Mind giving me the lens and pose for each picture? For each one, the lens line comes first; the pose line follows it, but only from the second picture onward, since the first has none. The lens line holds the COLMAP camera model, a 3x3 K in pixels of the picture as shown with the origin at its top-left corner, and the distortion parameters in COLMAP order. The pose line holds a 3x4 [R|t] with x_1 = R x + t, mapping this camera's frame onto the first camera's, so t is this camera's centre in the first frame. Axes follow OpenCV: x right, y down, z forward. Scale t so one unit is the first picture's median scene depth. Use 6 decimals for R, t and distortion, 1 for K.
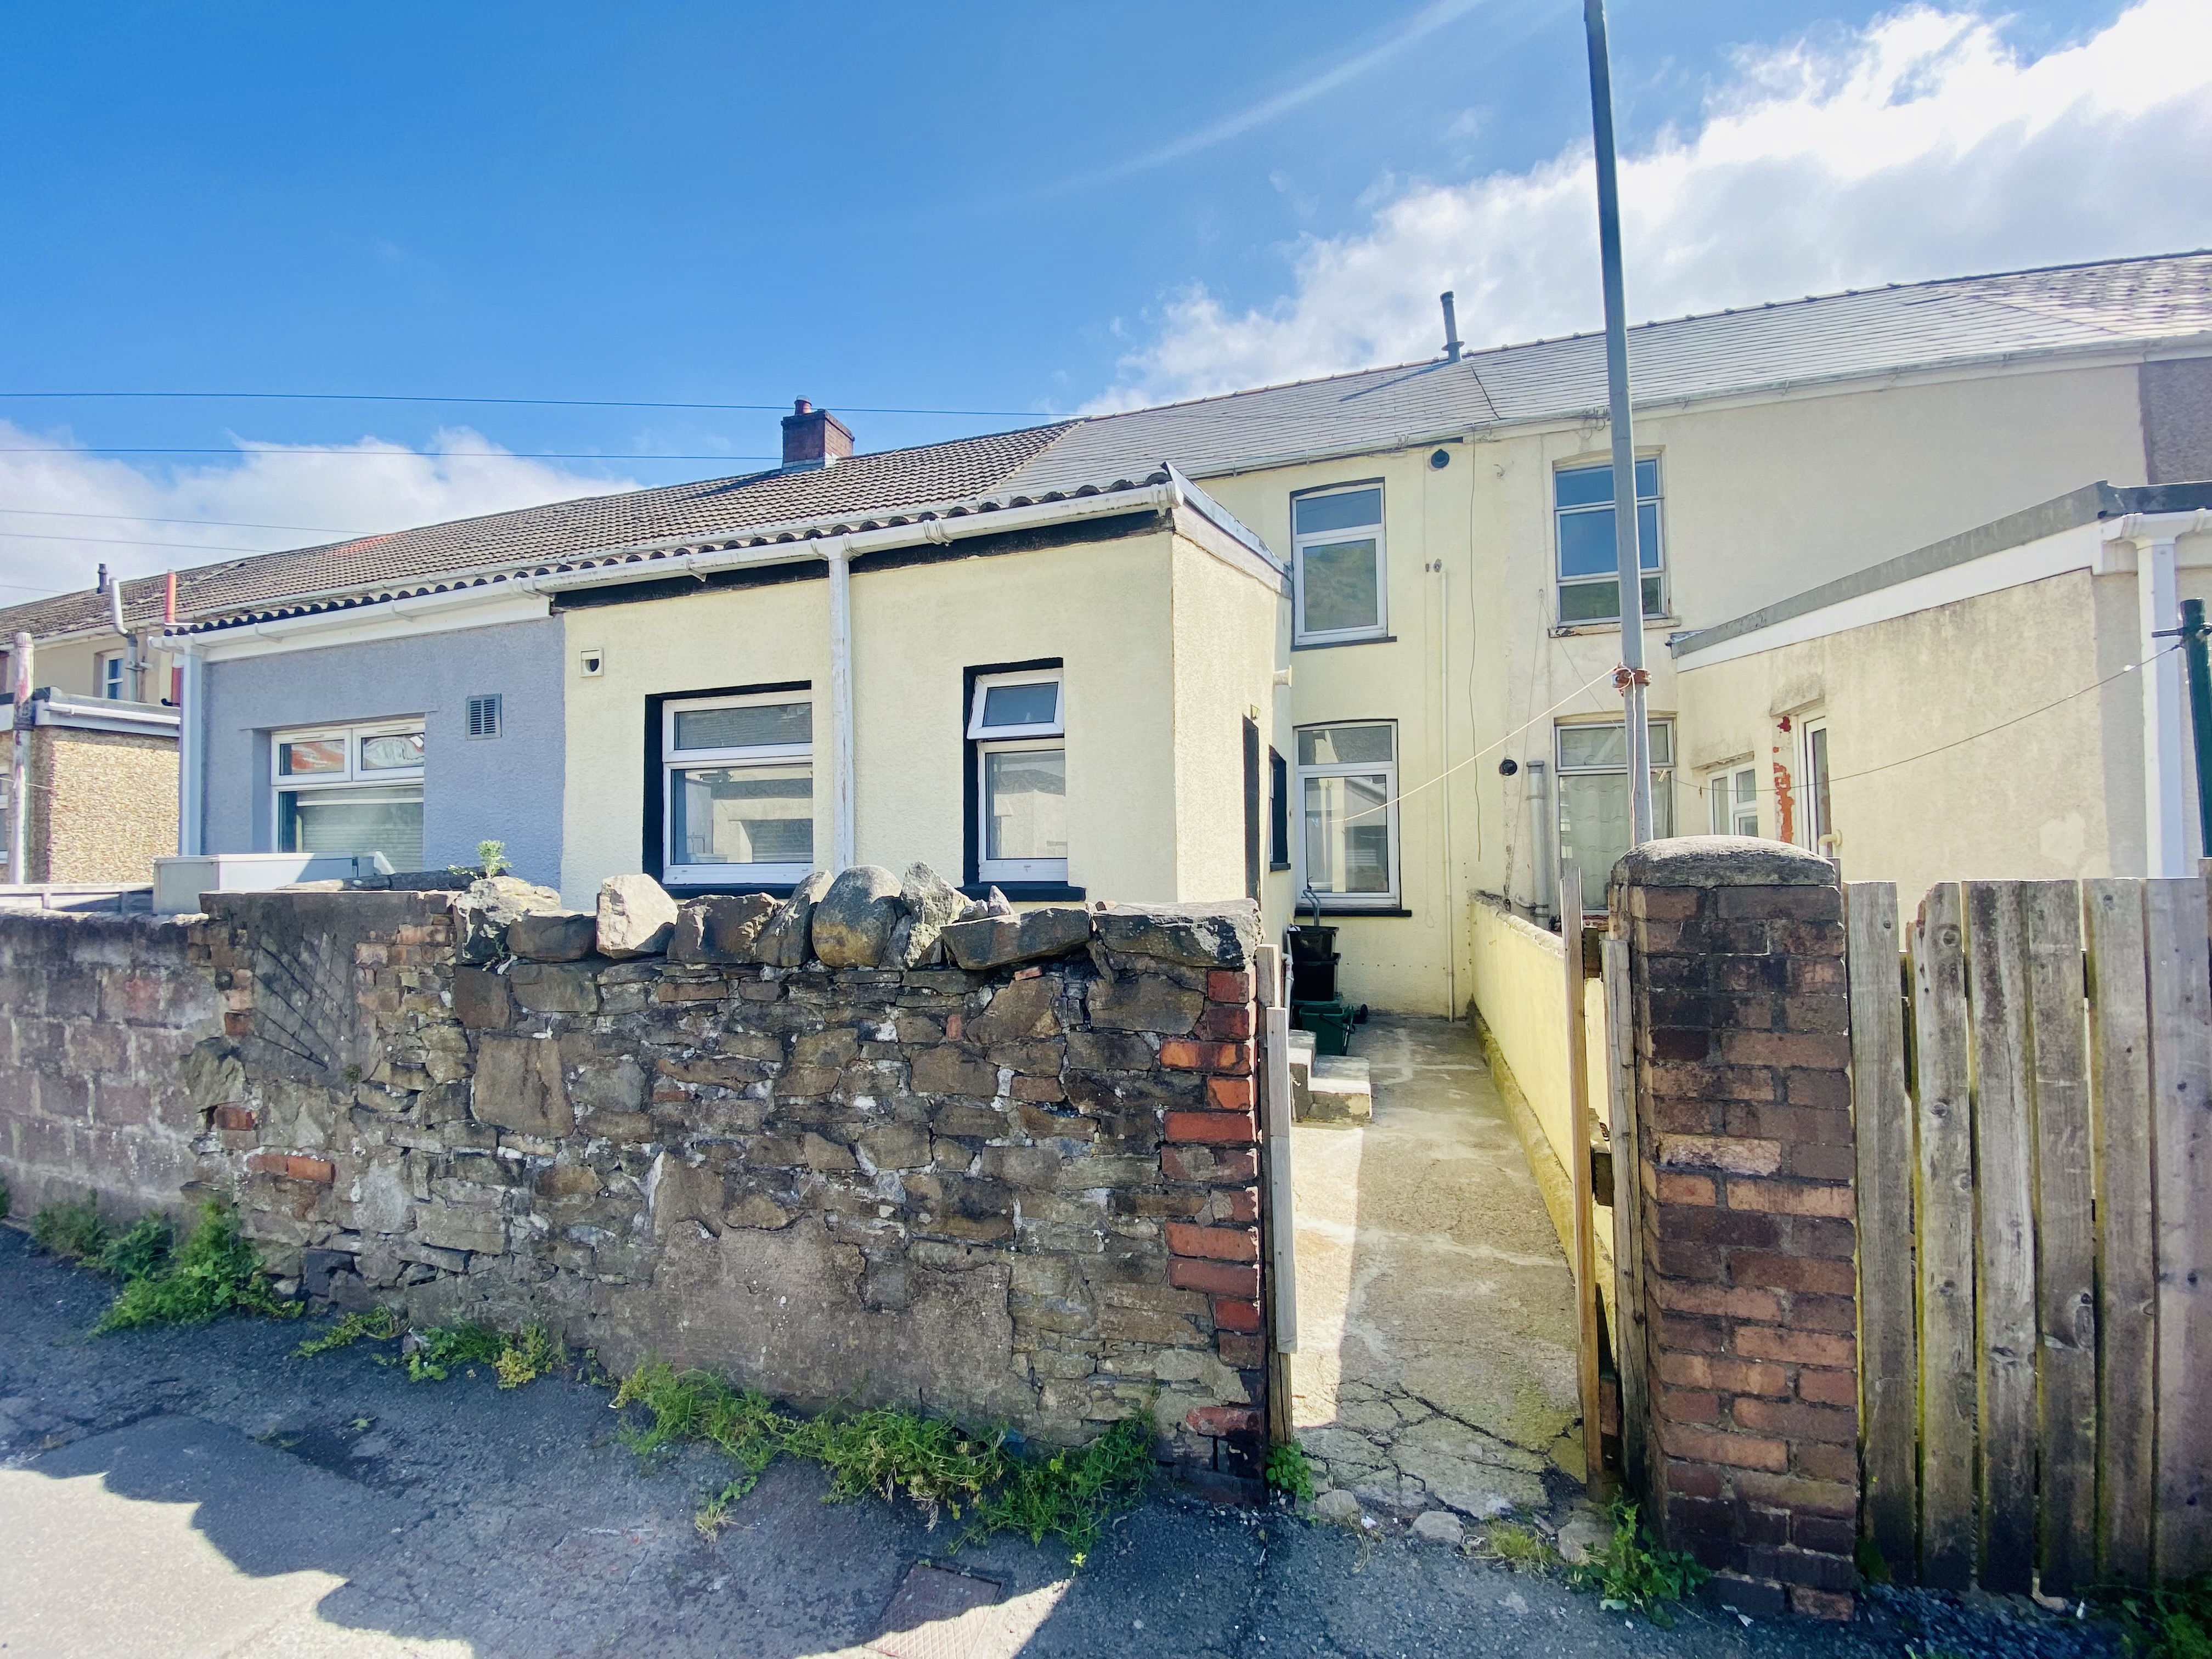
lens RADIAL K [[888.1, 0, 1106.0], [0, 888.1, 829.5], [0, 0, 1]] dist [0.018337, -0.020856]
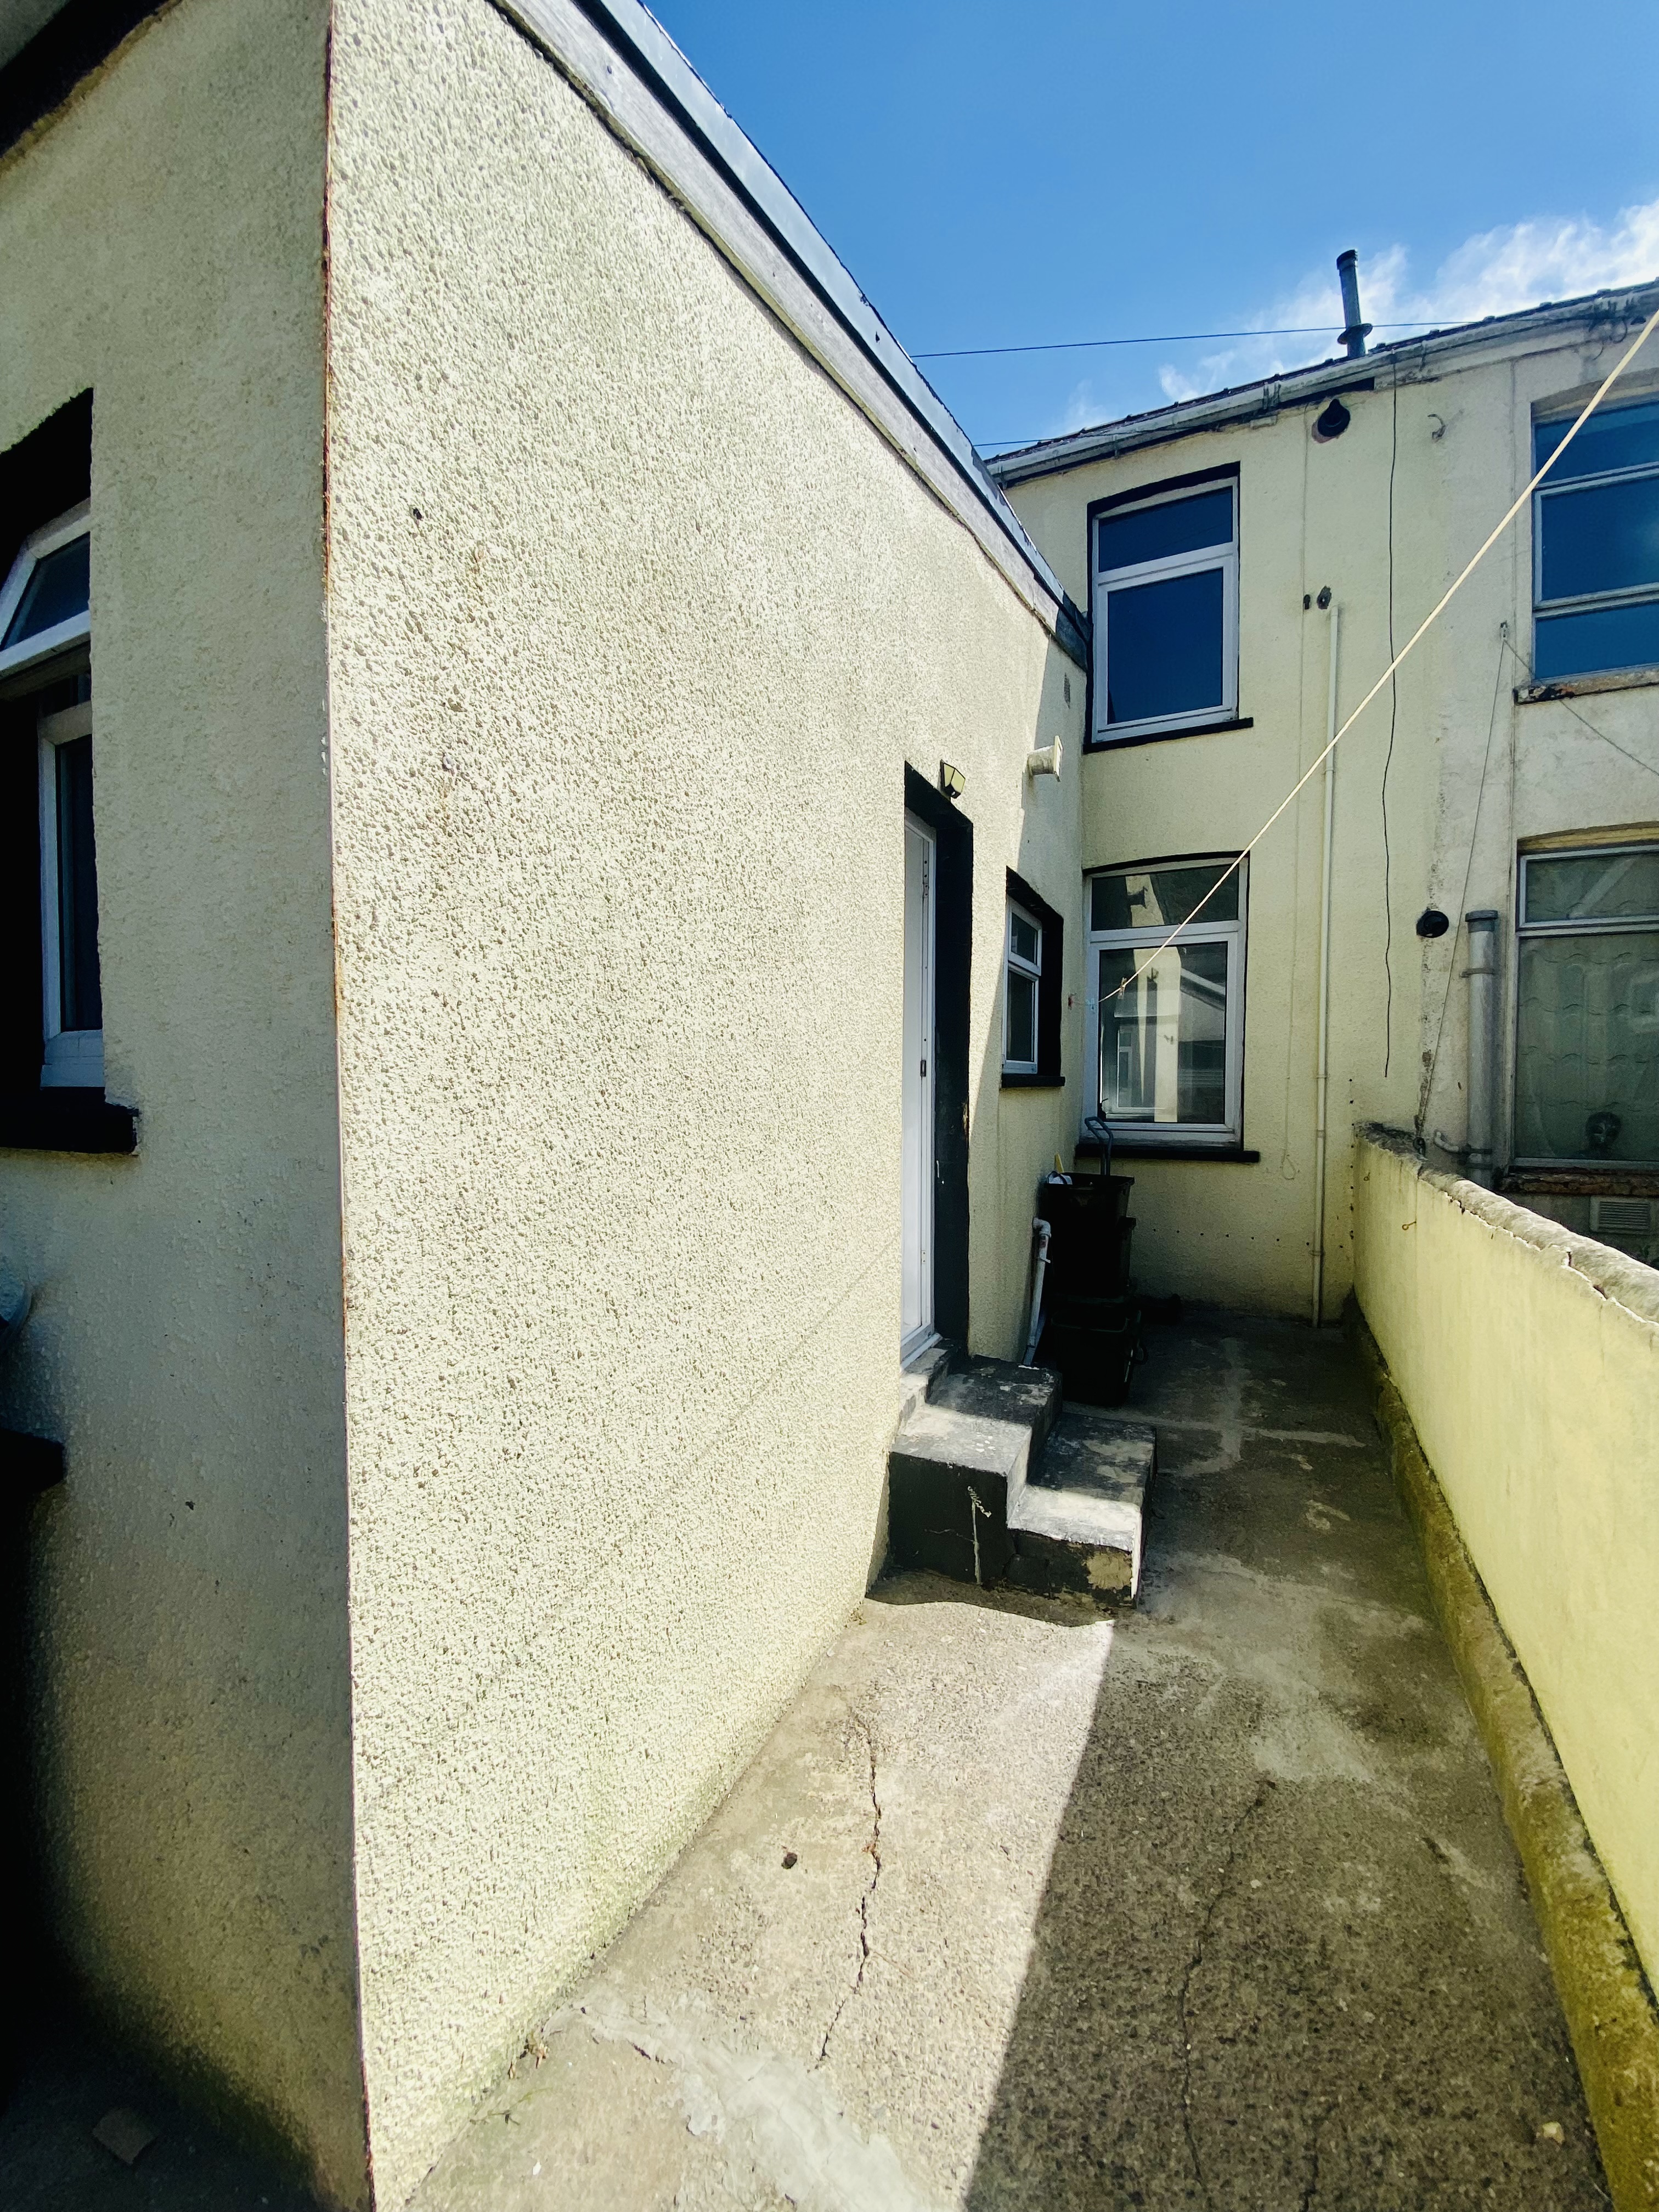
lens RADIAL K [[888.1, 0, 847.1], [0, 888.1, 1111.8], [0, 0, 1]] dist [0.018337, -0.020856]
pose [[0.992988, 0.016467, -0.117061, 0.125874], [-0.008590, 0.997684, 0.067481, 0.020982], [0.117901, -0.066003, 0.990829, 0.336696]]
